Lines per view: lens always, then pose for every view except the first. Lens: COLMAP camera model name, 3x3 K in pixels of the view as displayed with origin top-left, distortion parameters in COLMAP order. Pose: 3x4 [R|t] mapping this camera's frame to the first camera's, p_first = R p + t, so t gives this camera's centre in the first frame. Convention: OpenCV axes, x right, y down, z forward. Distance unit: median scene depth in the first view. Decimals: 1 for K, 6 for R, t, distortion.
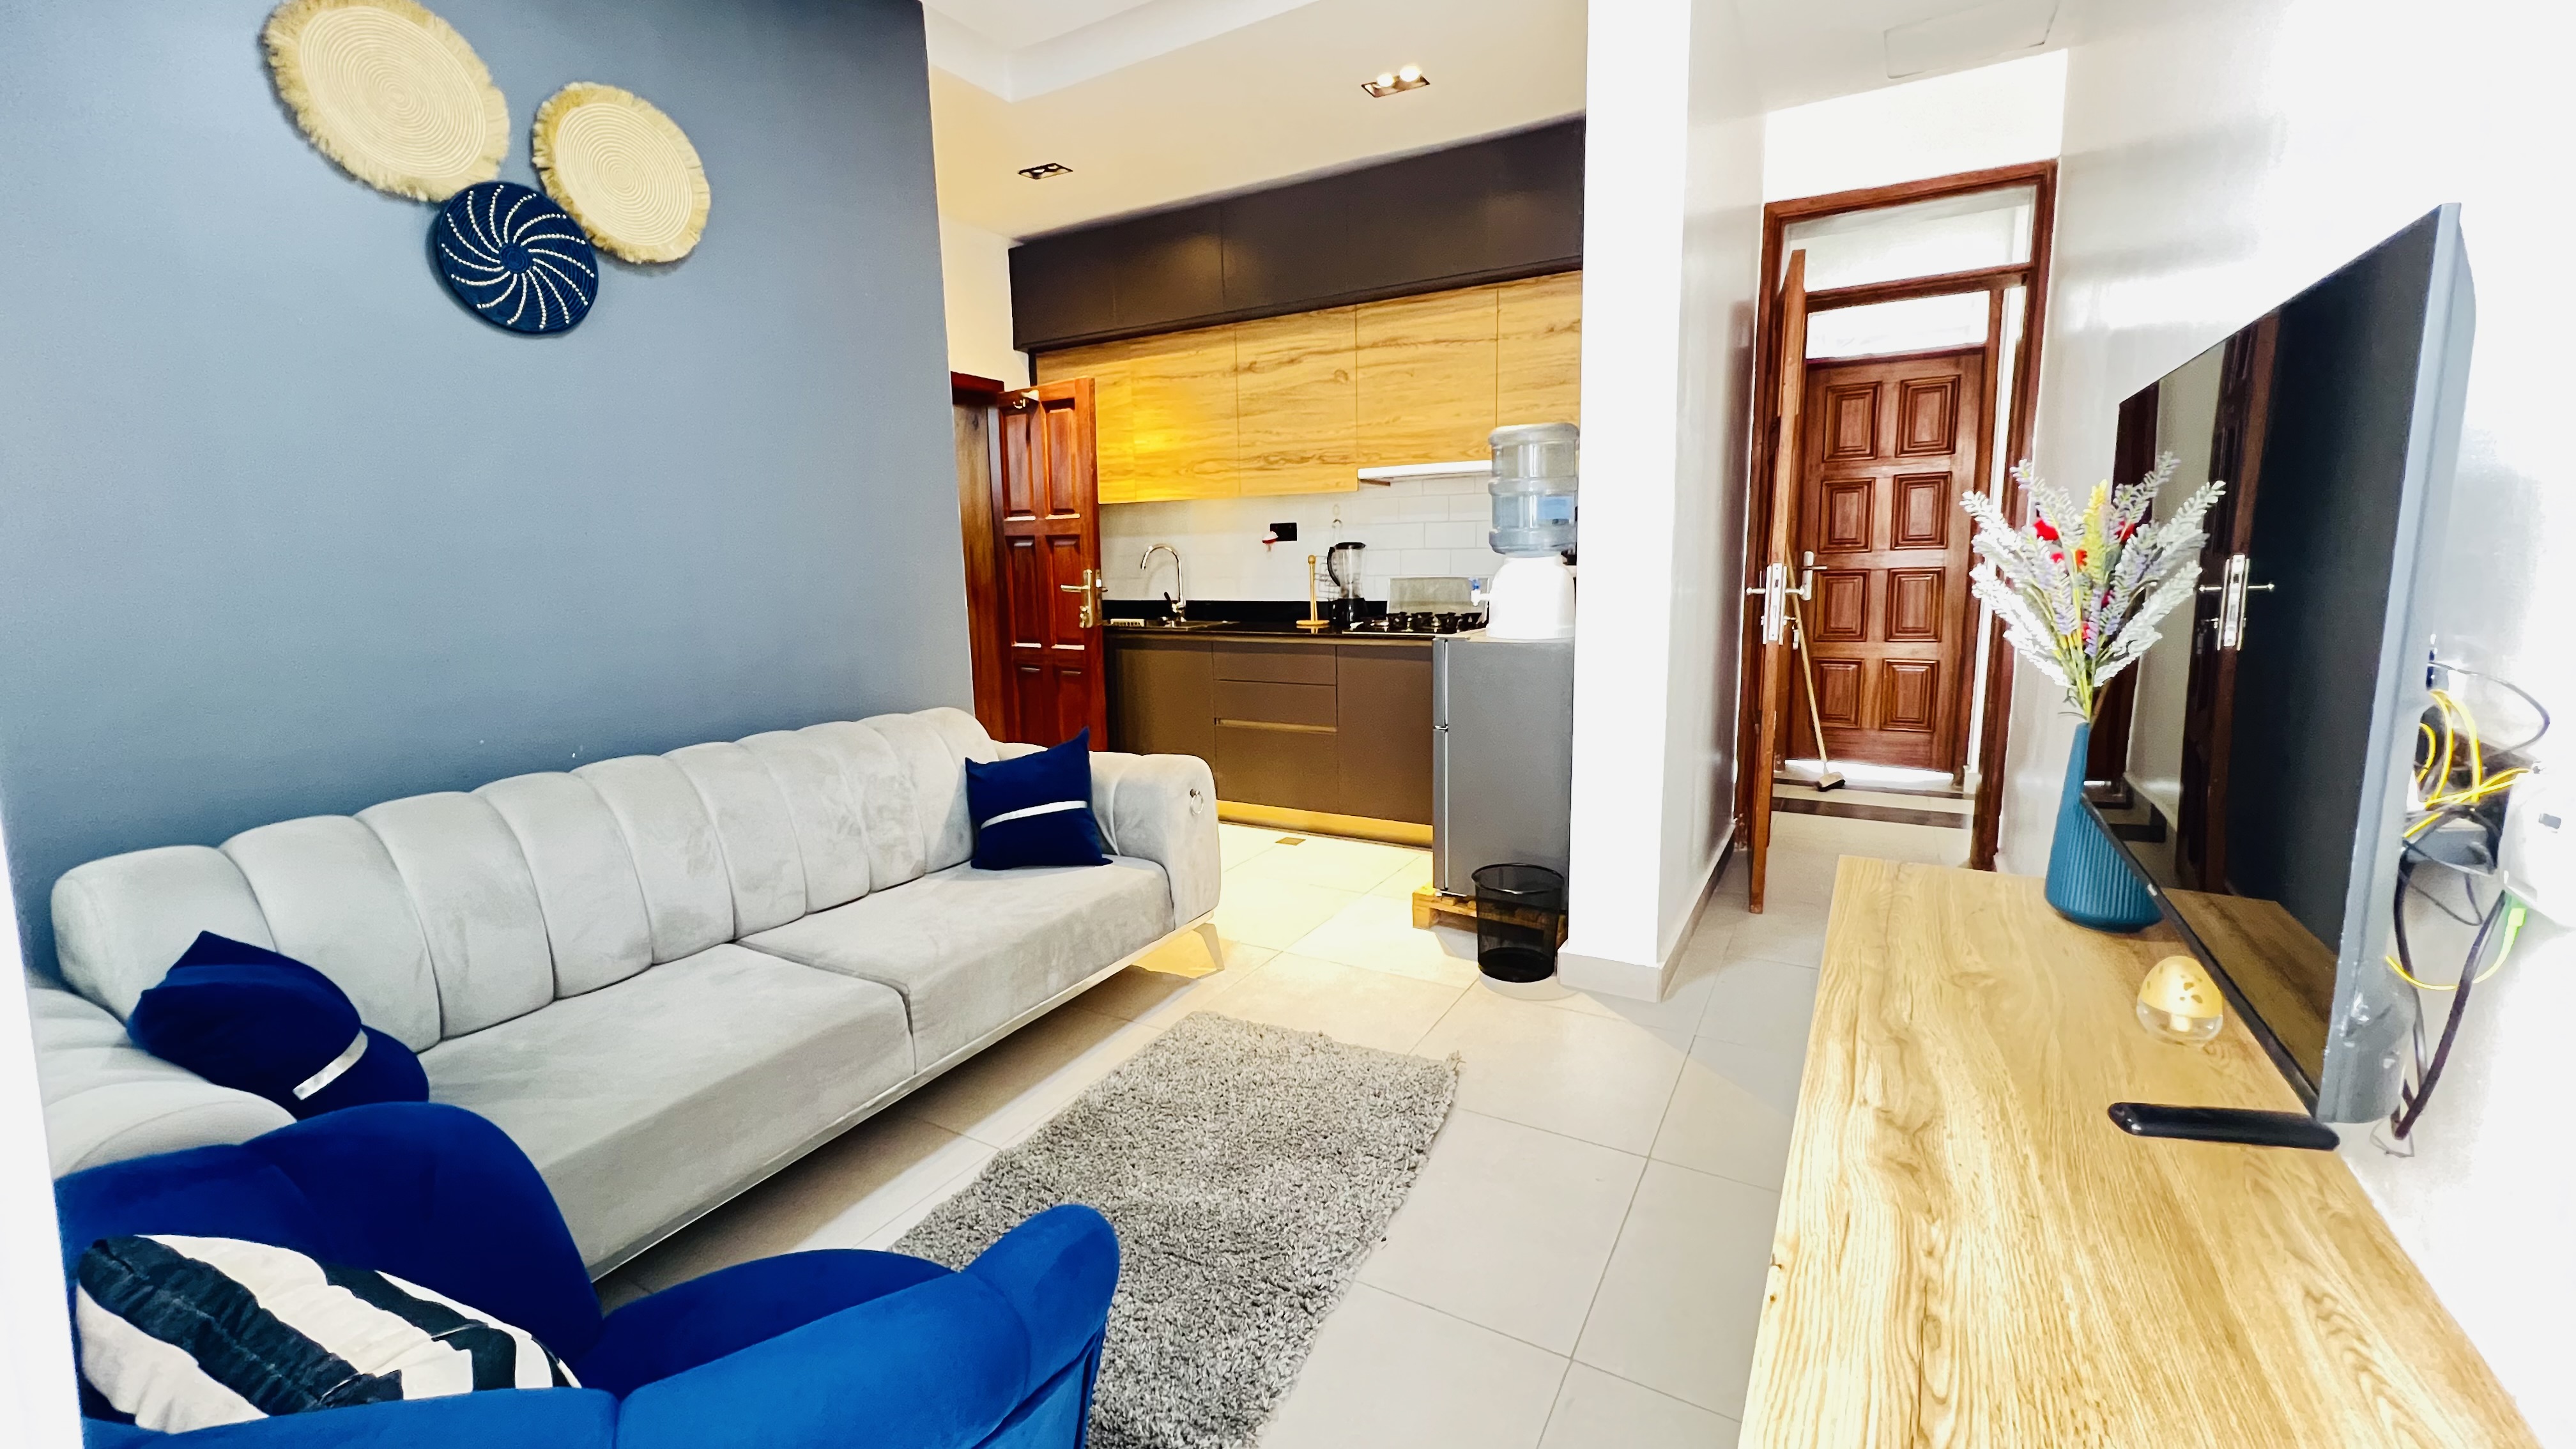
lens RADIAL K [[1042.3, 0, 1282.5], [0, 1042.3, 718.8], [0, 0, 1]] dist [-0.004491, 0.000574]
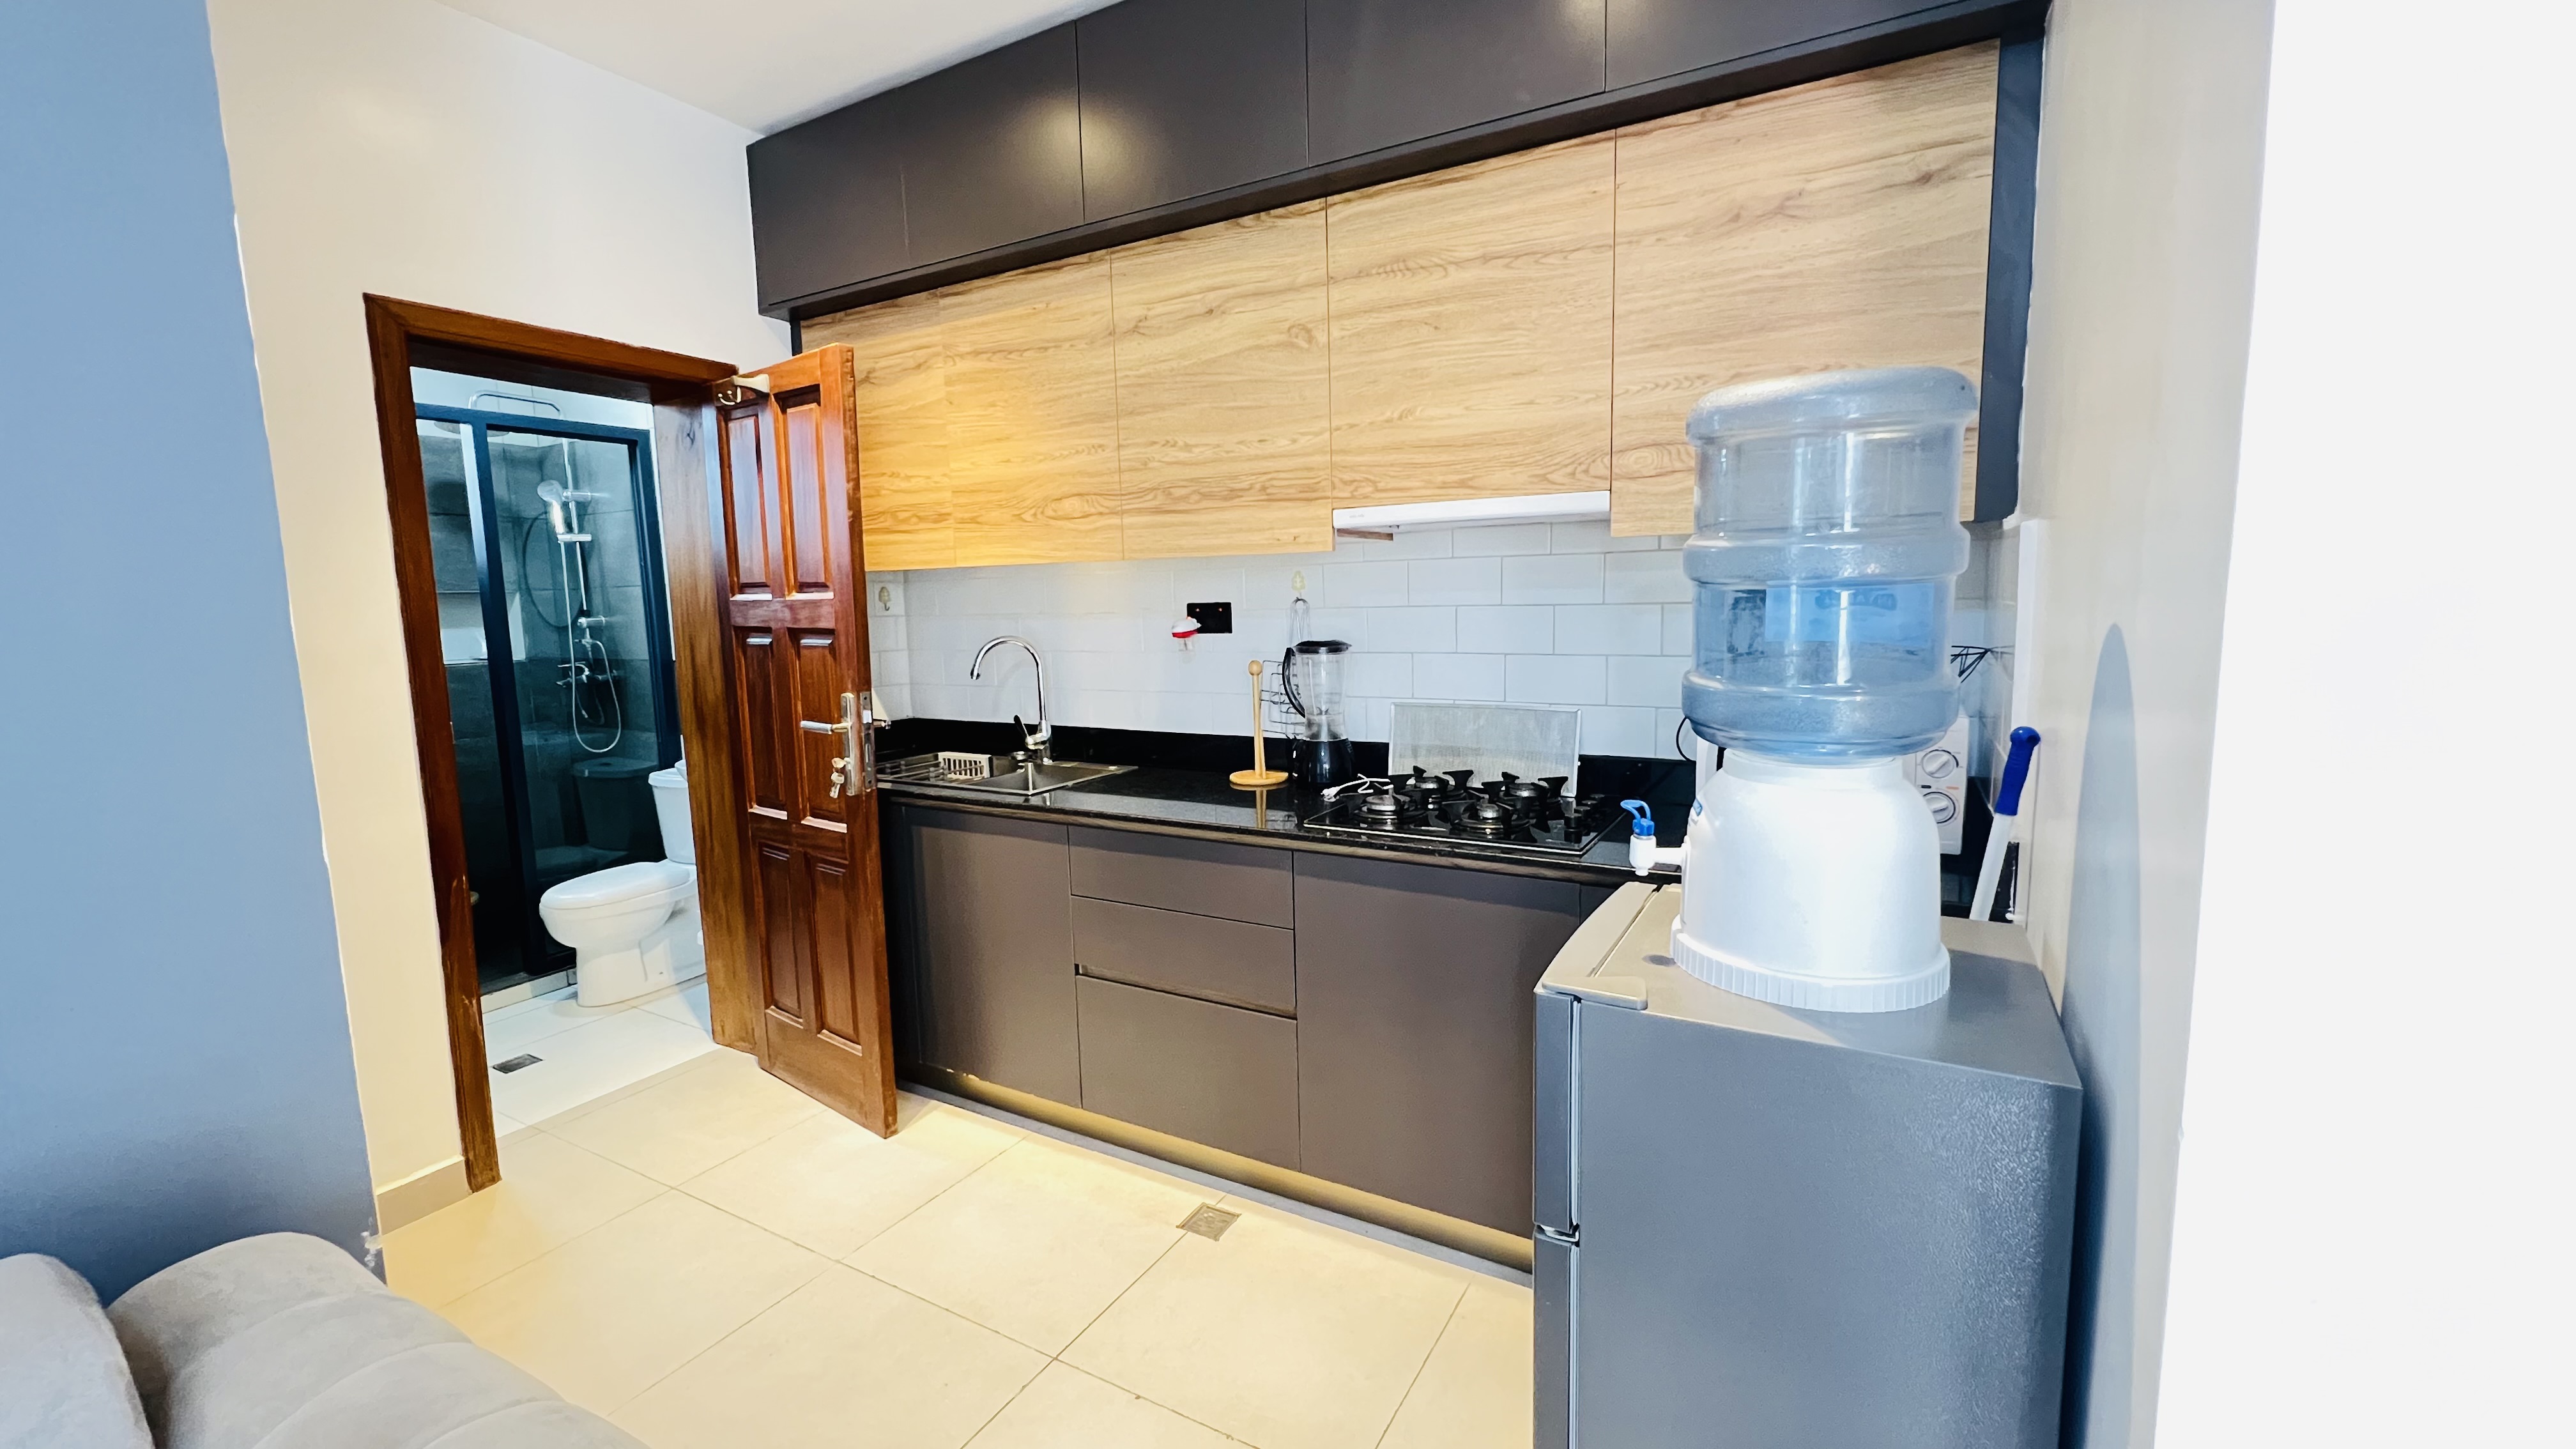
lens RADIAL K [[1042.3, 0, 1286.7], [0, 1042.3, 720.1], [0, 0, 1]] dist [-0.004491, 0.000574]
pose [[0.999872, -0.005671, 0.014949, 0.052339], [0.006213, 0.999316, -0.036460, -0.147740], [-0.014732, 0.036548, 0.999223, 0.615882]]
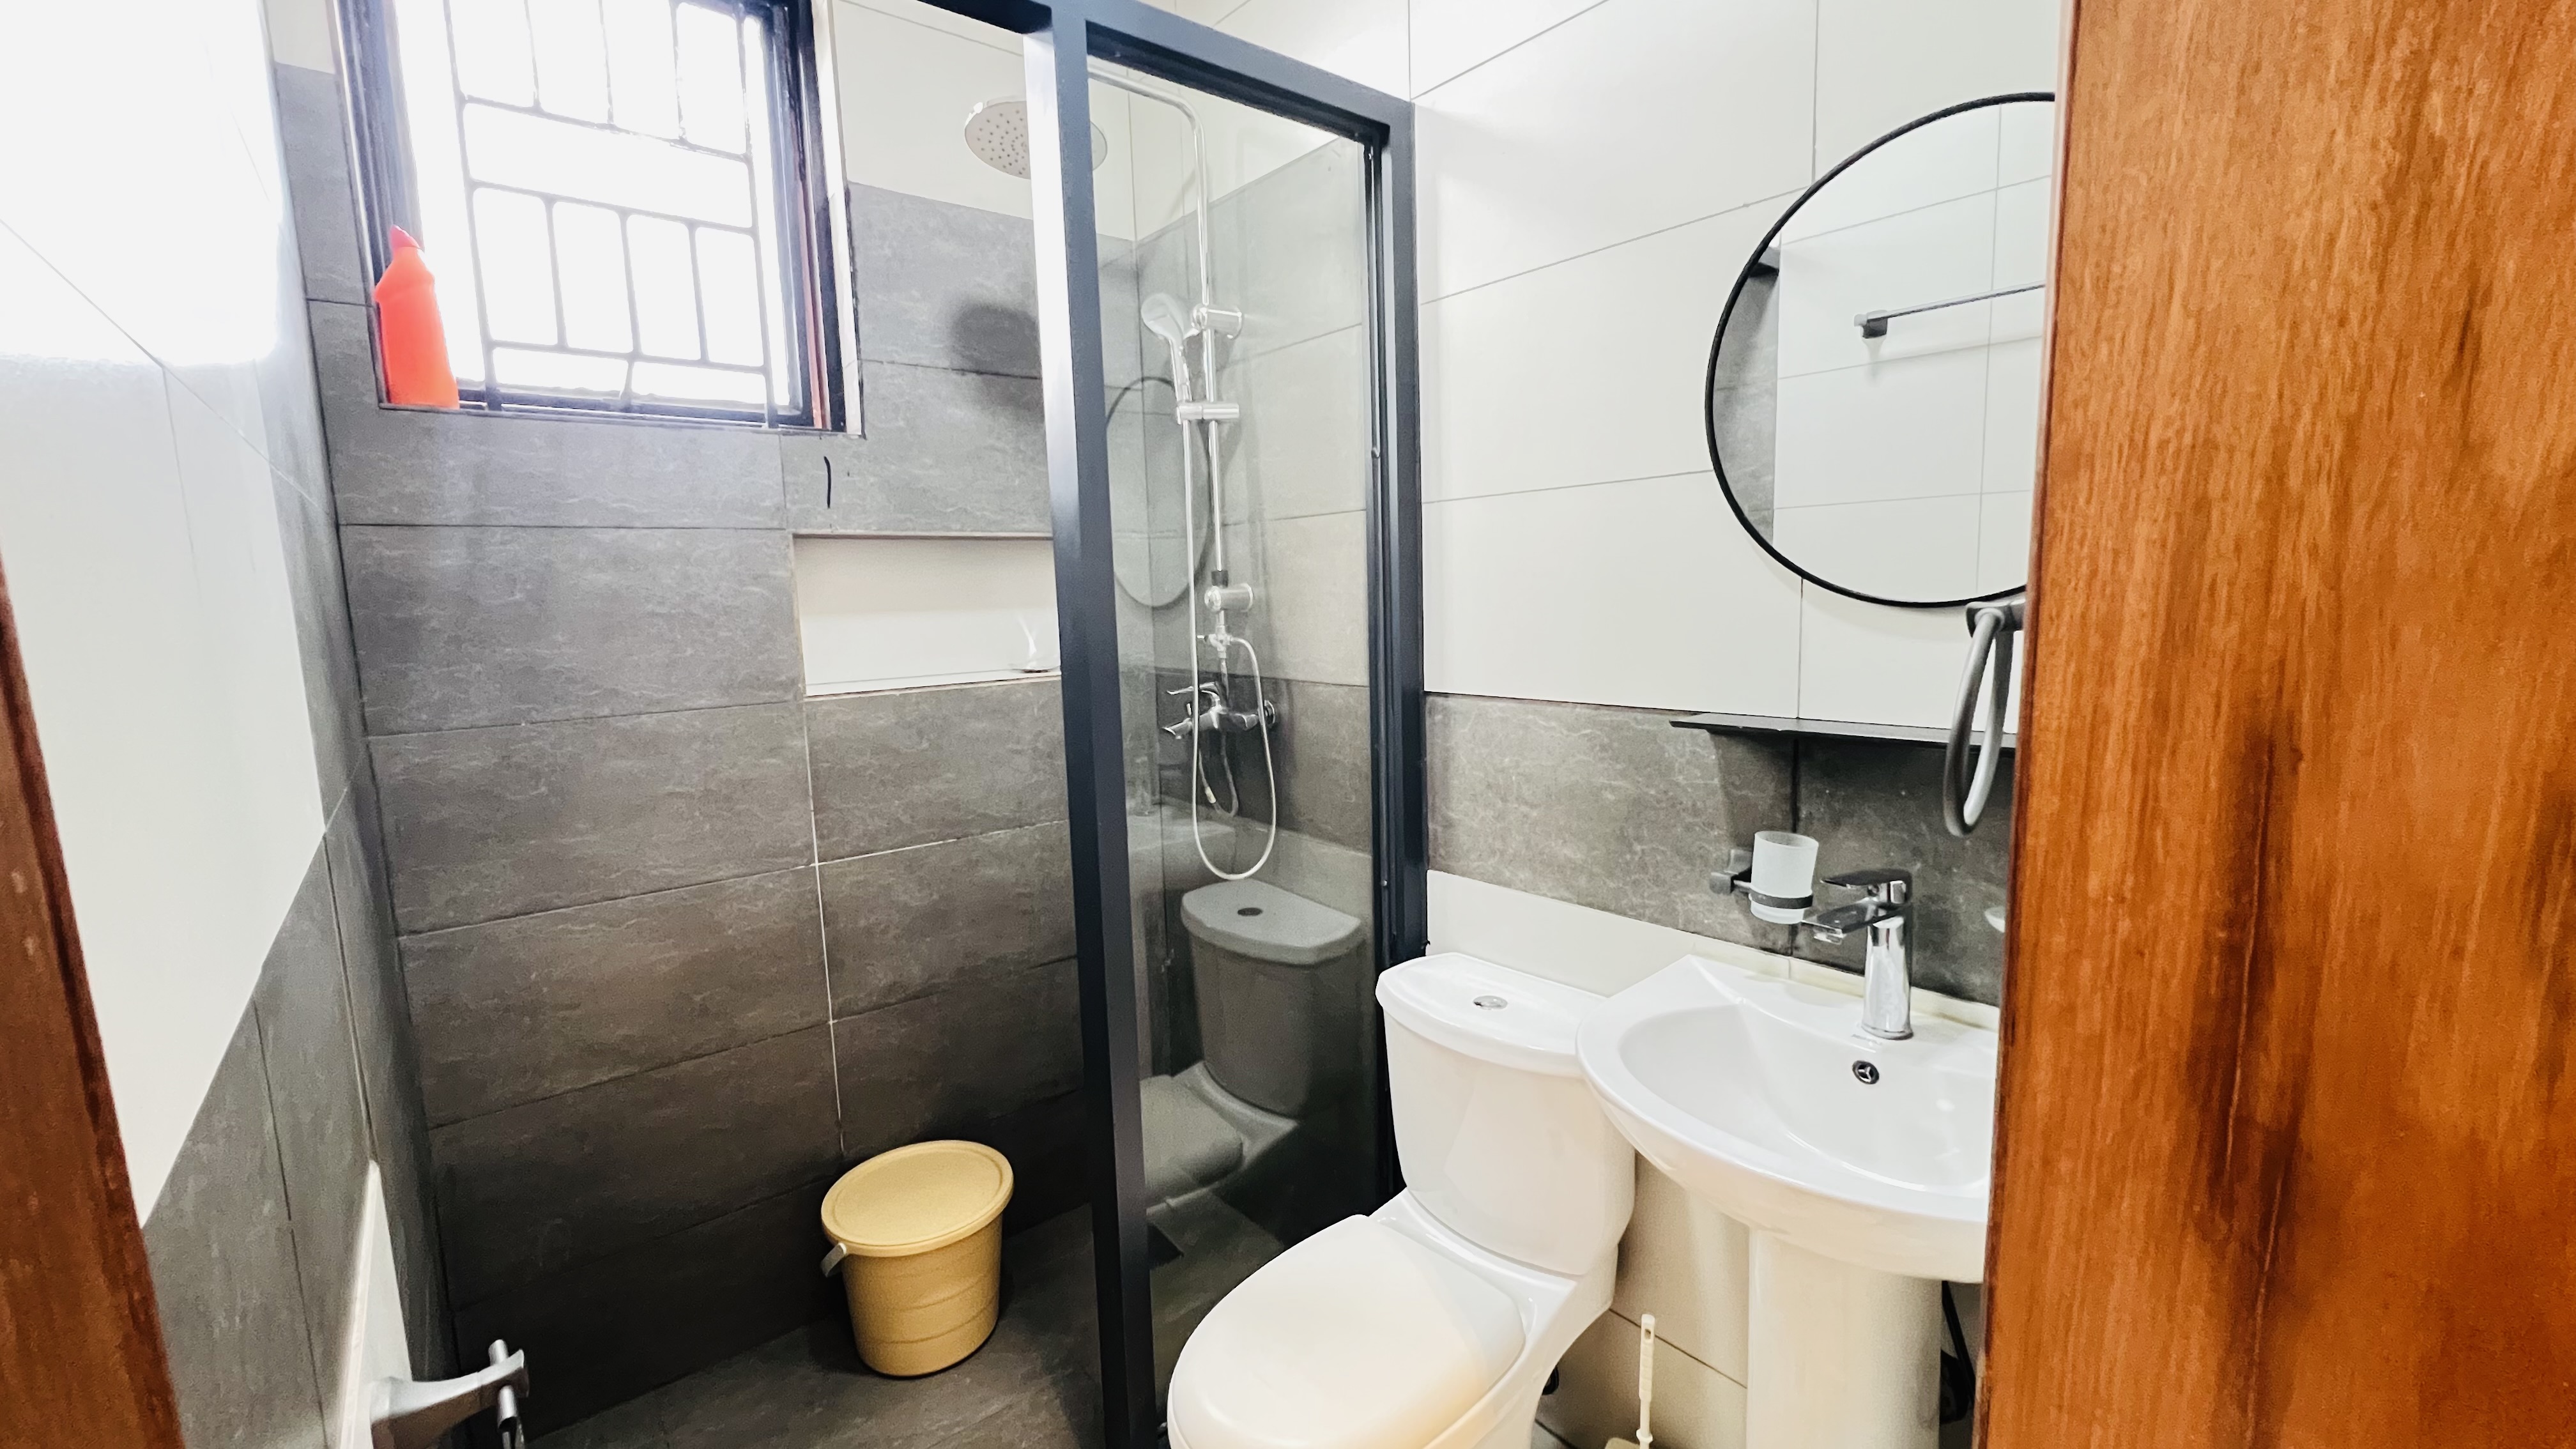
lens RADIAL K [[1027.2, 0, 1285.2], [0, 1027.2, 727.0], [0, 0, 1]] dist [-0.002926, 0.000175]
pose [[0.935446, 0.042900, -0.350856, -0.395379], [-0.044962, 0.998986, 0.002272, -0.223607], [0.350598, 0.013650, 0.936427, 1.179401]]
